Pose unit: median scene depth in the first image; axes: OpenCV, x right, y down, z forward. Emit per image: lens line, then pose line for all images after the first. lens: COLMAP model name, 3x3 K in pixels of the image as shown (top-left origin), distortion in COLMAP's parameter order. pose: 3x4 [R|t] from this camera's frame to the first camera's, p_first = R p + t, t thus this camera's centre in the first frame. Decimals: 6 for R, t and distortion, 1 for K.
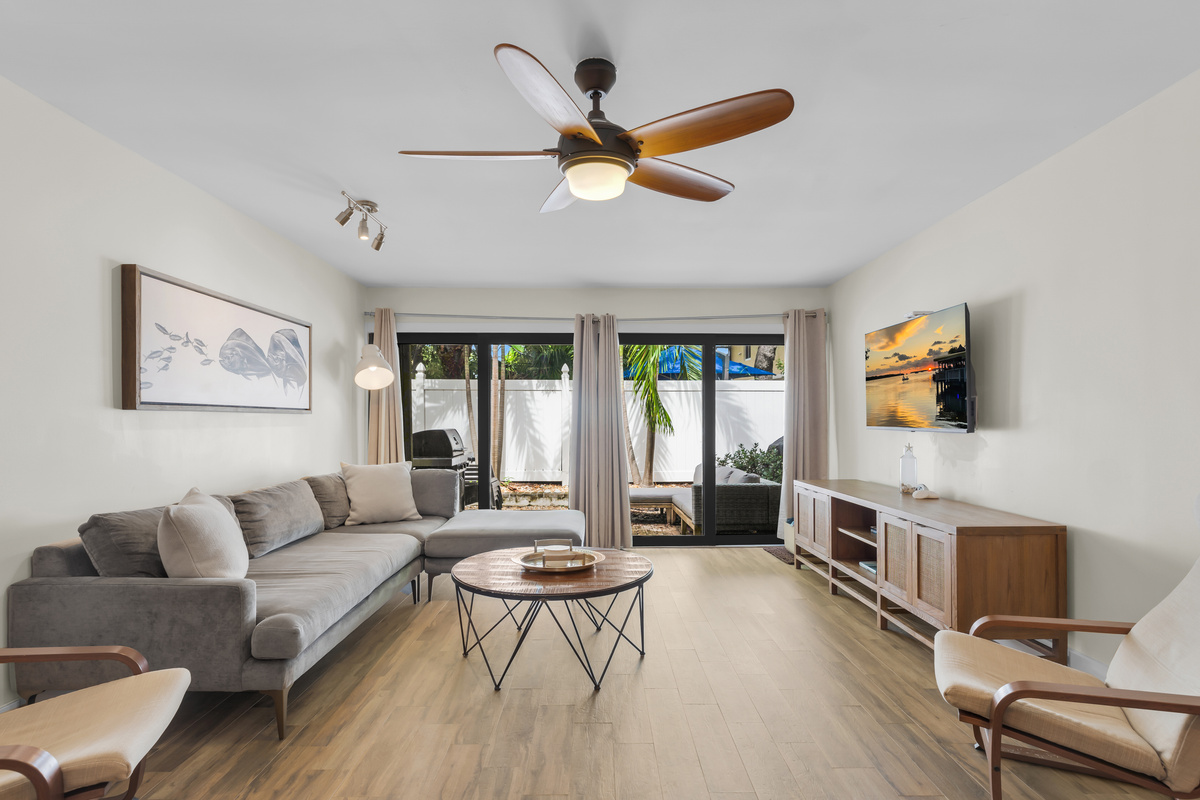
lens RADIAL K [[597.2, 0, 603.9], [0, 597.2, 421.2], [0, 0, 1]] dist [-0.002049, -0.001340]
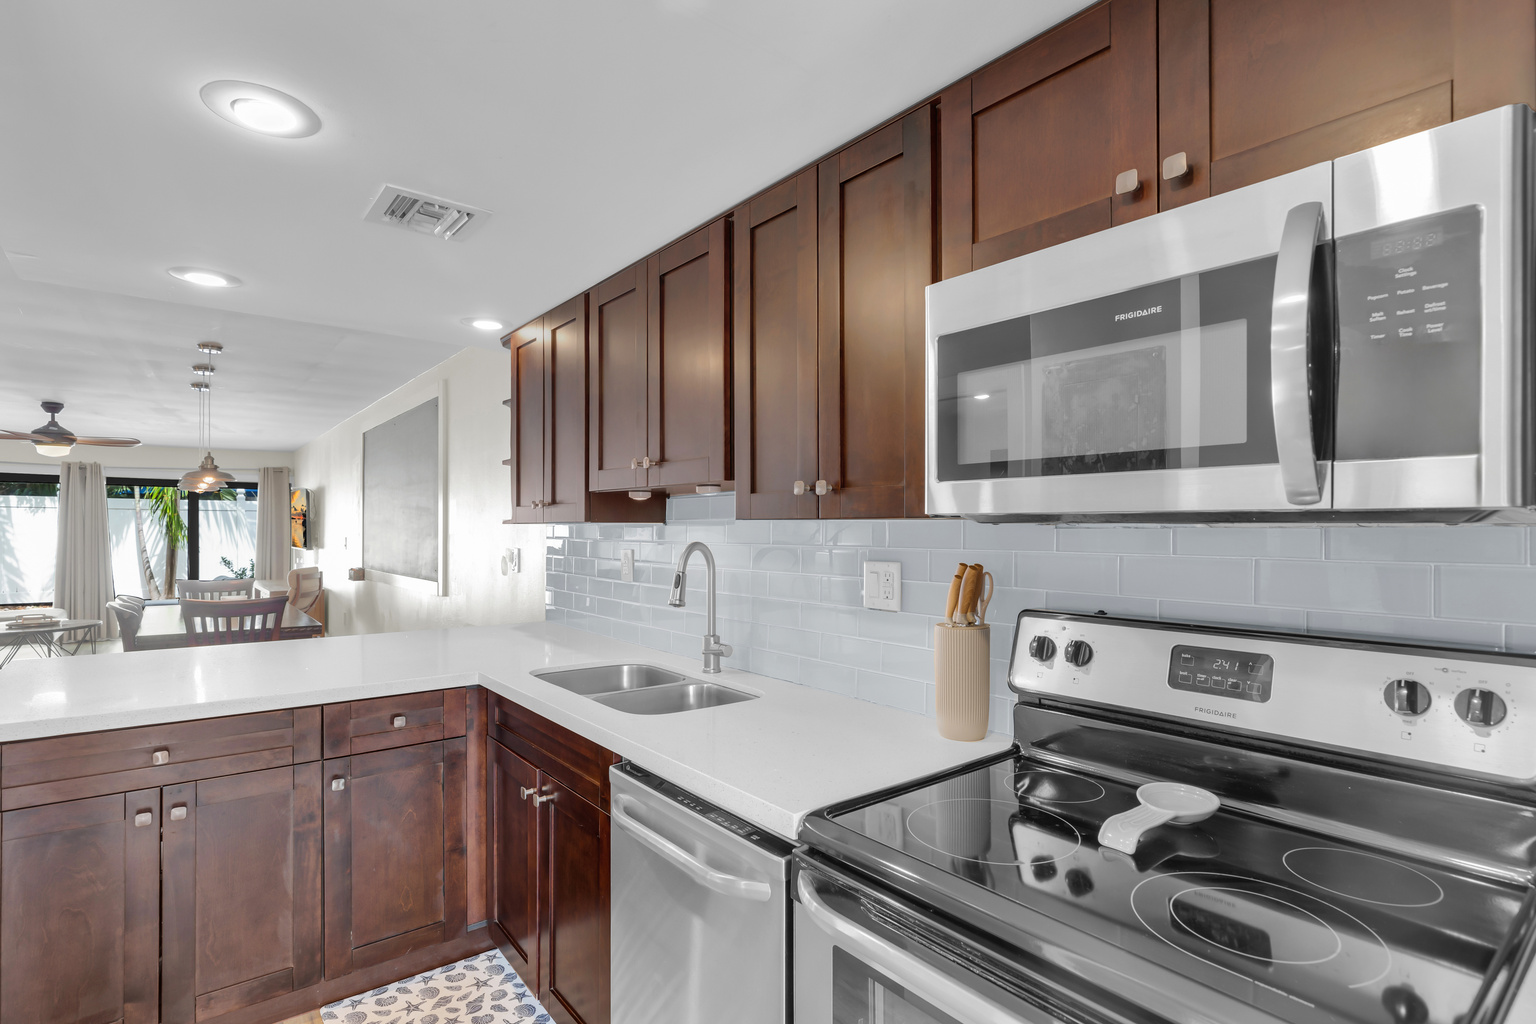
lens RADIAL K [[764.4, 0, 767.9], [0, 764.4, 527.6], [0, 0, 1]] dist [-0.002049, -0.001340]
pose [[0.786650, 0.005217, 0.617378, 0.197041], [-0.000820, 0.999972, -0.007405, -0.036906], [-0.617399, 0.005319, 0.786632, -1.761744]]
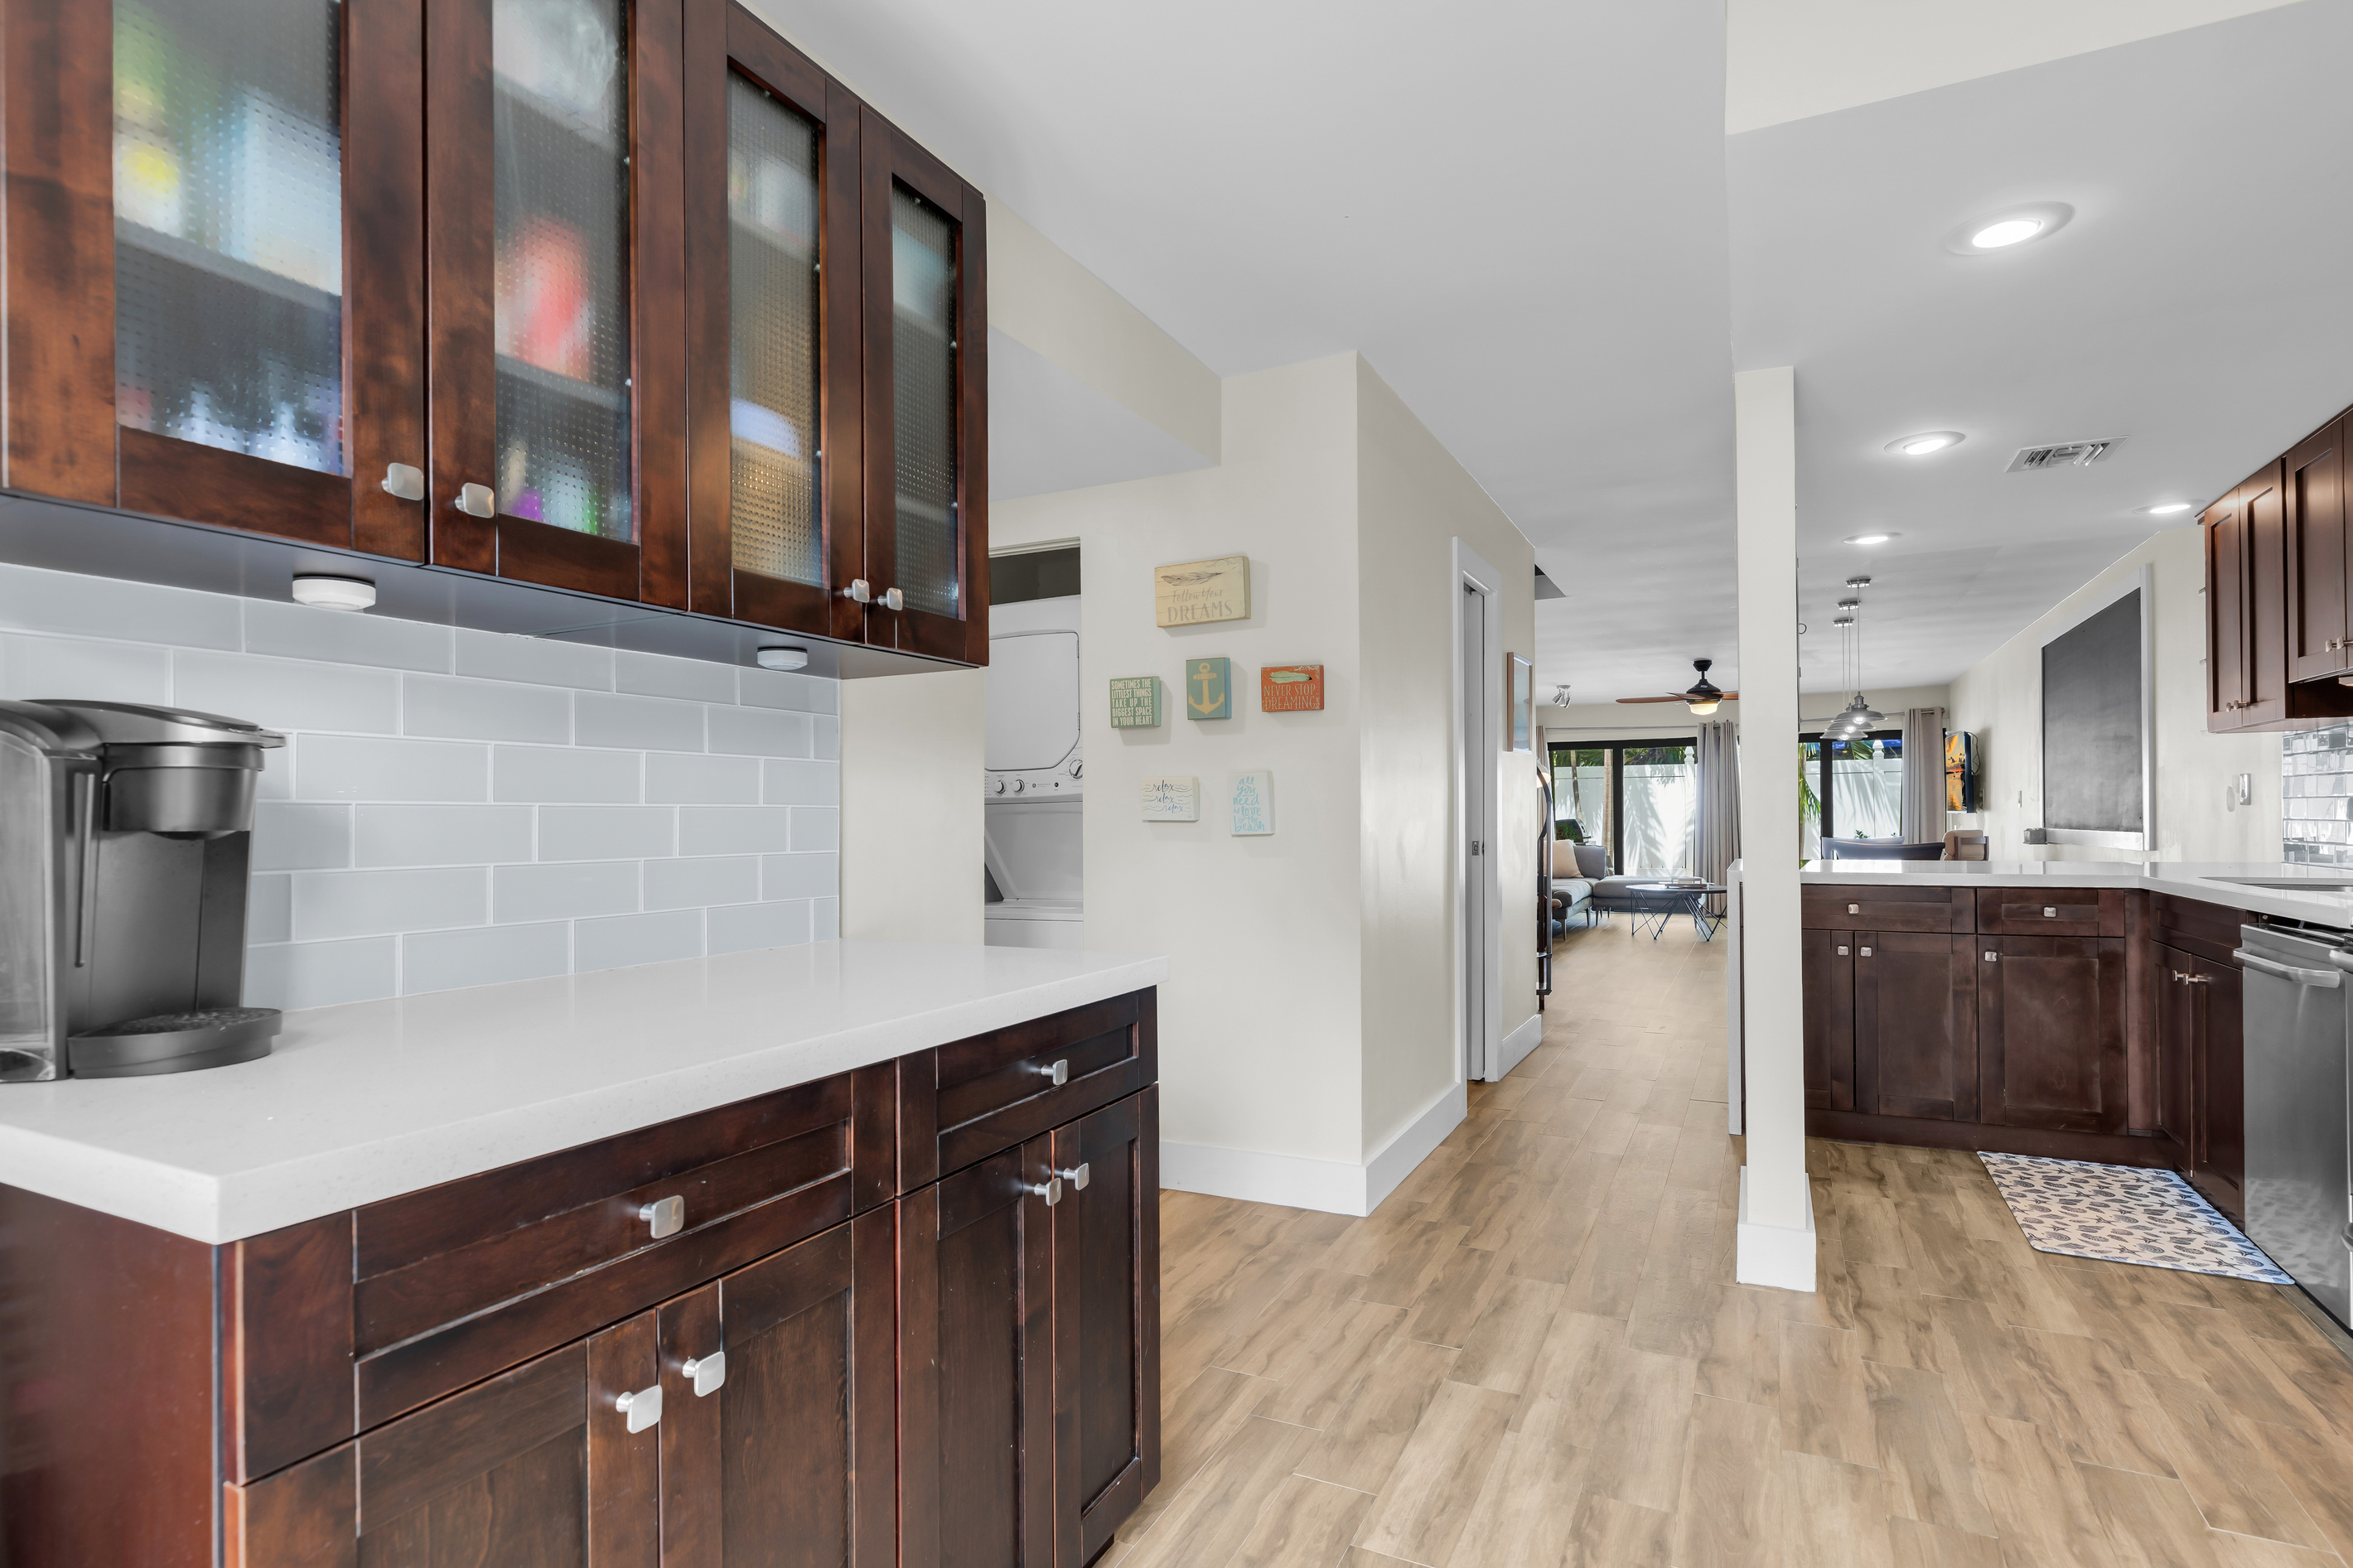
lens RADIAL K [[1170.9, 0, 1190.8], [0, 1170.9, 825.9], [0, 0, 1]] dist [-0.002049, -0.001340]
pose [[0.893444, -0.007121, -0.449119, 0.140729], [0.009685, 0.999947, 0.003411, 0.019590], [0.449071, -0.007397, 0.893466, -2.269776]]
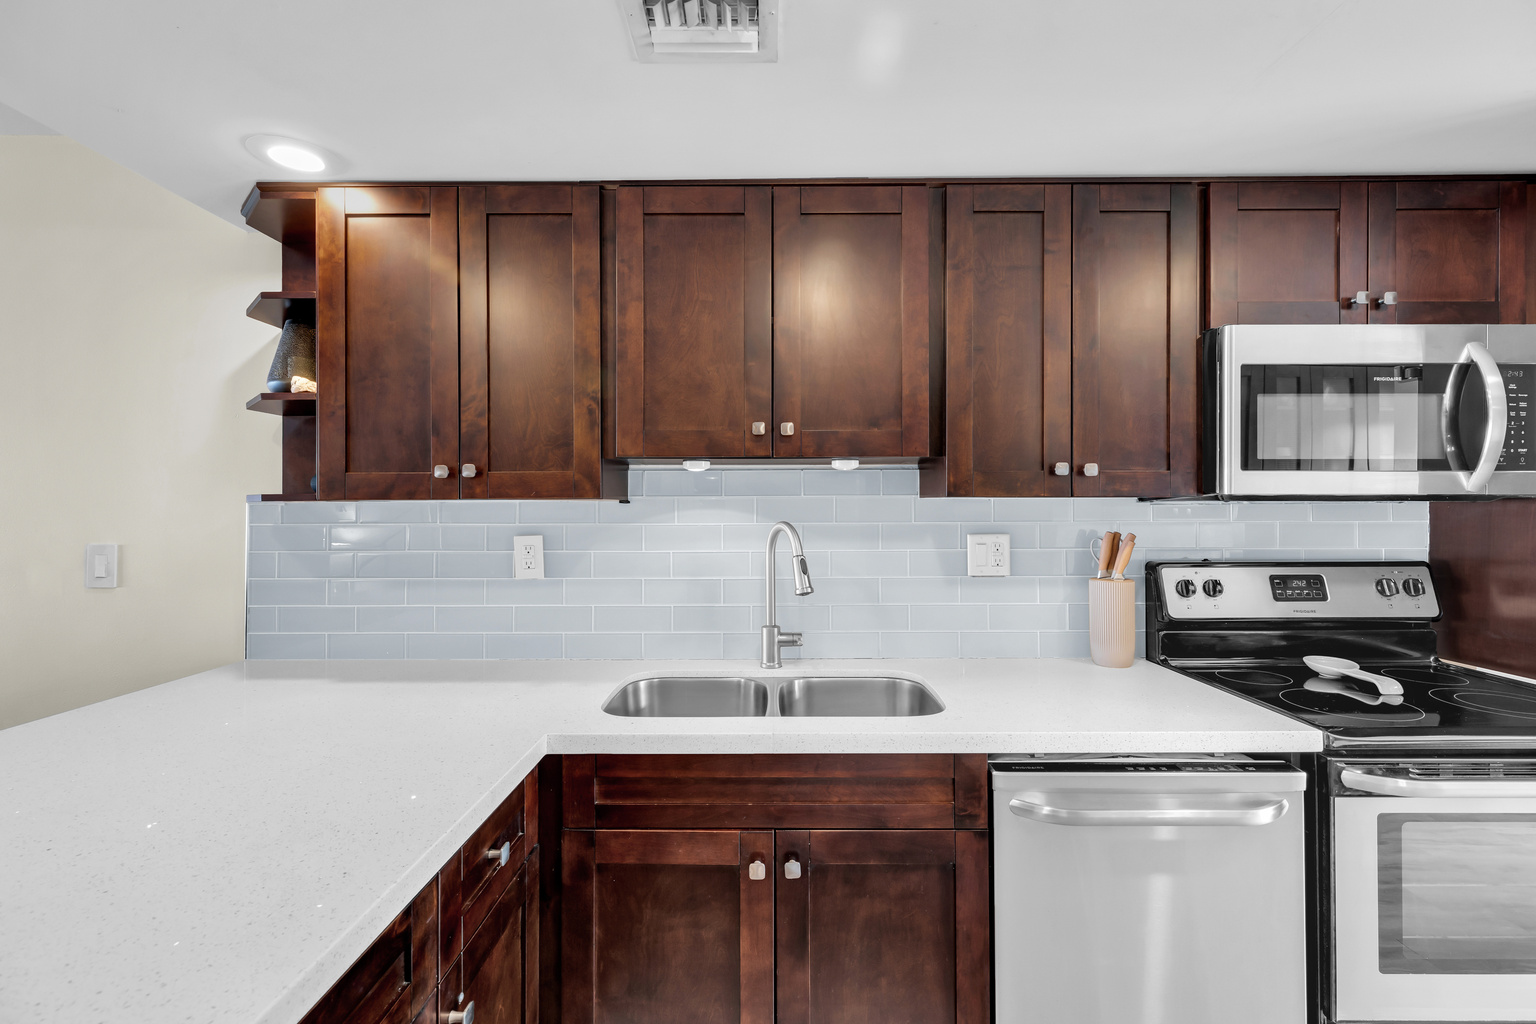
lens RADIAL K [[689.6, 0, 754.3], [0, 689.6, 507.0], [0, 0, 1]] dist [0.011283, -0.000267]
pose [[0.006843, 0.002588, 0.999973, 0.042082], [0.007378, 0.999969, -0.002639, -0.038982], [-0.999949, 0.007396, 0.006824, -1.246567]]
